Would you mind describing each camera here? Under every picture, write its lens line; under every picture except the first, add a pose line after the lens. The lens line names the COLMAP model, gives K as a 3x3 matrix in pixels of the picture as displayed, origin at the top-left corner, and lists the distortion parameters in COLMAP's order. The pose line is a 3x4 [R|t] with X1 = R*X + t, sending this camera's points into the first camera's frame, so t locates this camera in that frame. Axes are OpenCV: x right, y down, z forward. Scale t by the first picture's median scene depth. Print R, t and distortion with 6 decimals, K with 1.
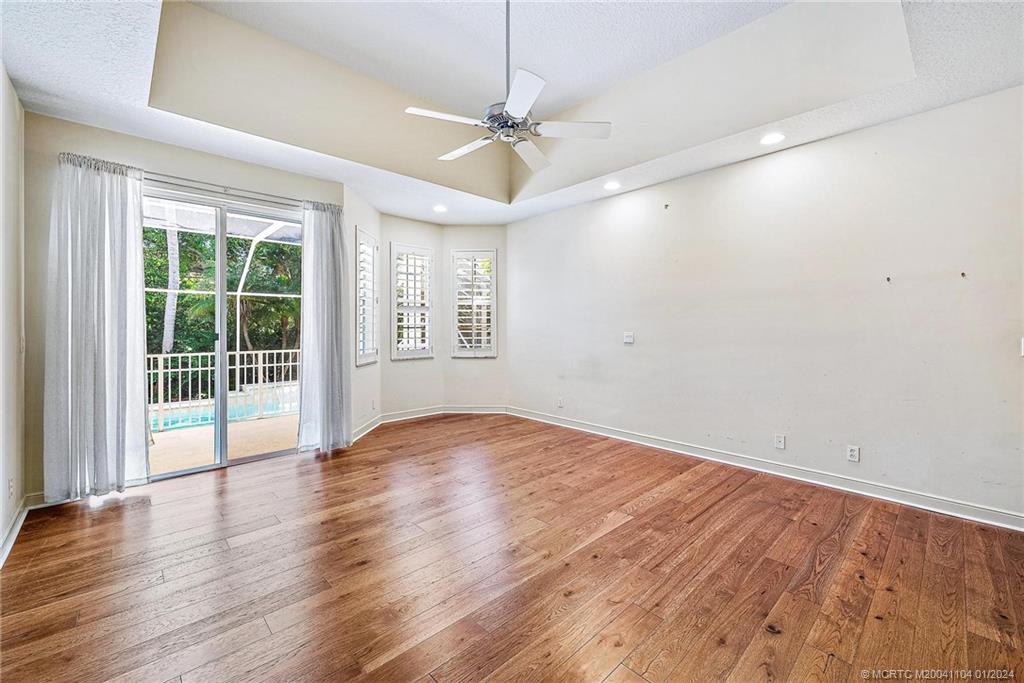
lens RADIAL K [[419.2, 0, 515.8], [0, 419.2, 326.3], [0, 0, 1]] dist [0.000941, -0.000156]
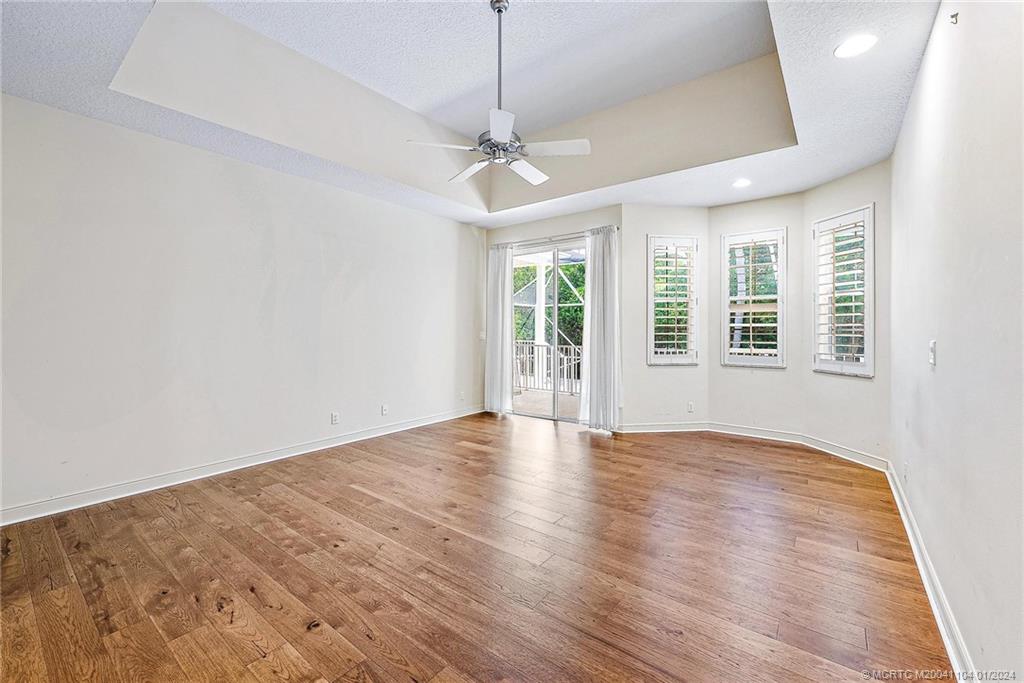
lens RADIAL K [[419.2, 0, 515.8], [0, 419.2, 326.3], [0, 0, 1]] dist [0.000941, -0.000156]
pose [[0.156117, -0.003355, -0.987733, 0.797941], [-0.002654, 0.999989, -0.003816, 0.002158], [0.987735, 0.003217, 0.156107, 0.623765]]
